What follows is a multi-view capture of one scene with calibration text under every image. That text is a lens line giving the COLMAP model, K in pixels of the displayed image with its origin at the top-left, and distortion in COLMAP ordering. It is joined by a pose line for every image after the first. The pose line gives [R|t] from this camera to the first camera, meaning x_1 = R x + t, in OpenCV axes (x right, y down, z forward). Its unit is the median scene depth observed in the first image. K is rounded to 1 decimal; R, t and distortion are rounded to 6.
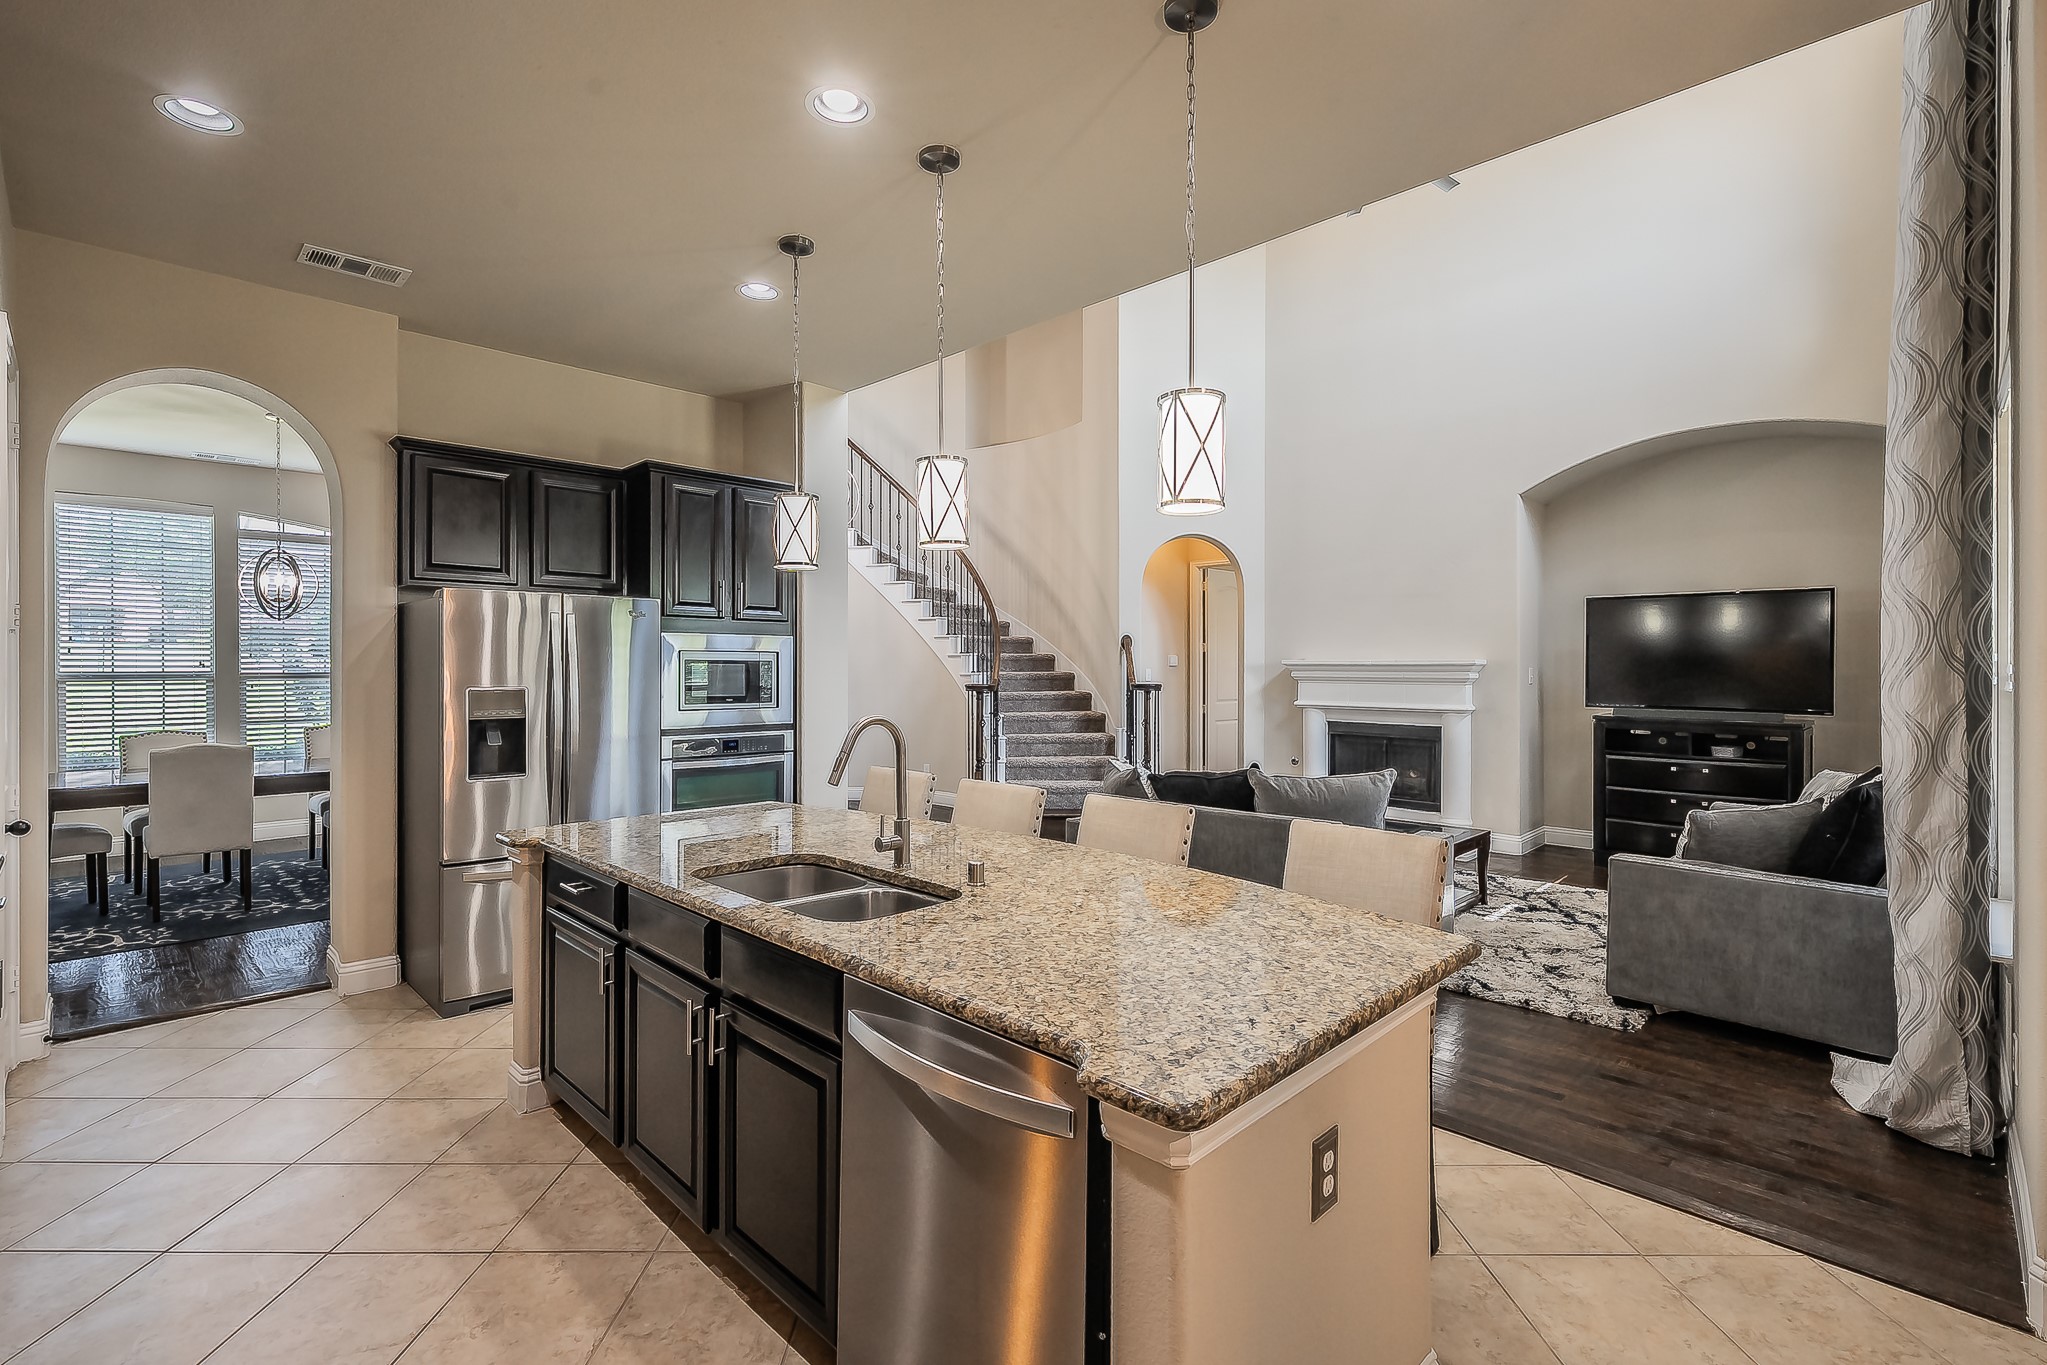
lens RADIAL K [[938.3, 0, 1003.7], [0, 938.3, 654.1], [0, 0, 1]] dist [0.002286, 0.000155]
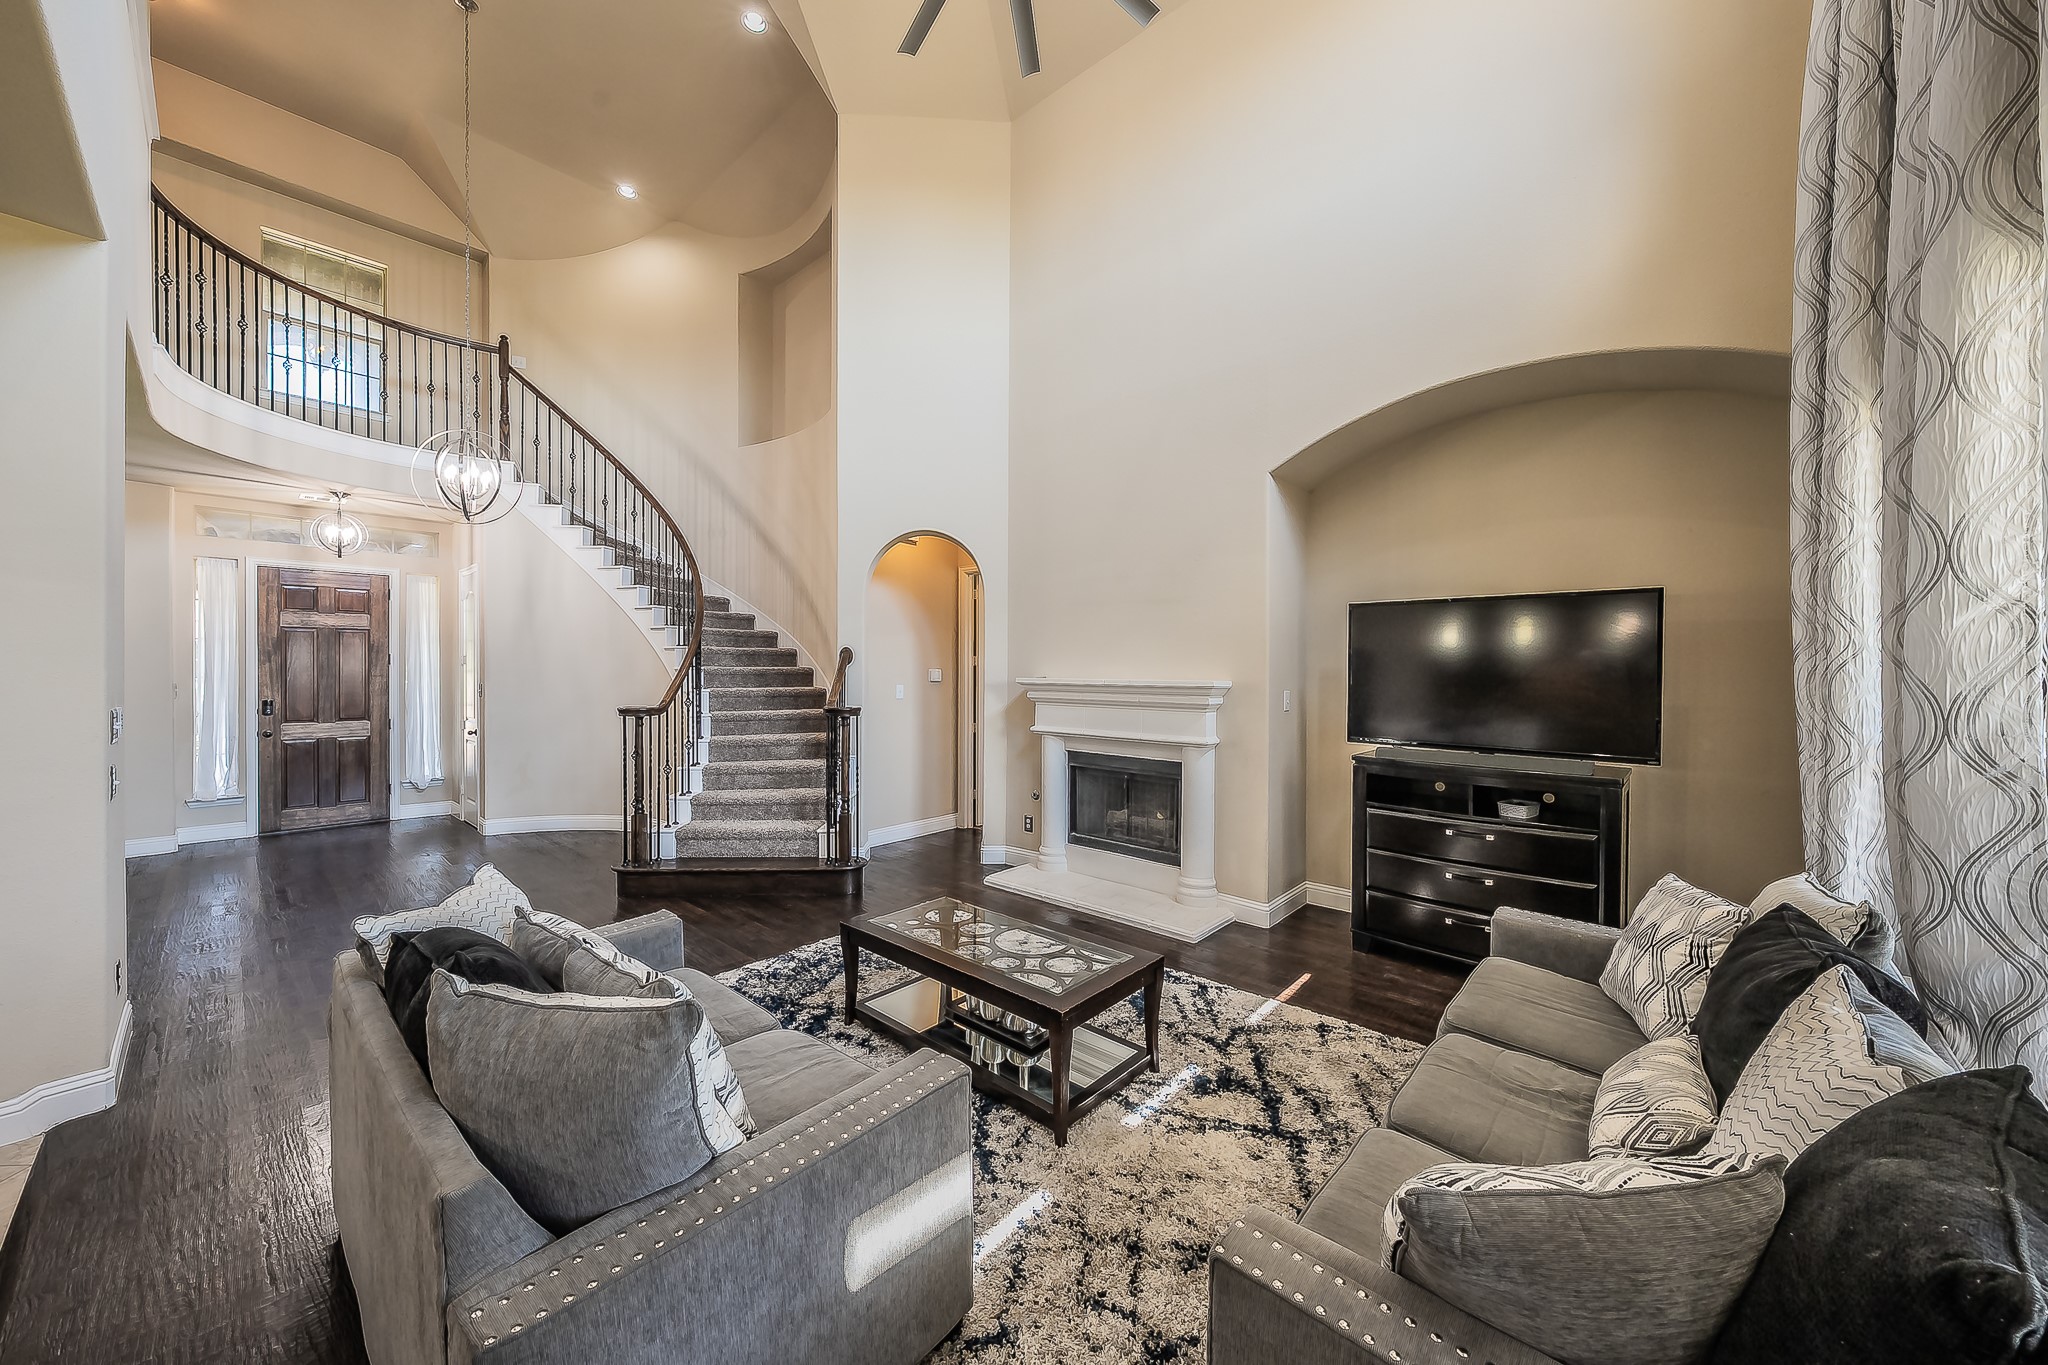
lens RADIAL K [[725.3, 0, 1022.3], [0, 725.3, 674.7], [0, 0, 1]] dist [-0.000143, 0.000171]
pose [[0.998507, 0.004012, 0.054480, 0.298919], [-0.005135, 0.999777, 0.020505, -0.011805], [-0.054385, -0.020754, 0.998304, 0.389529]]
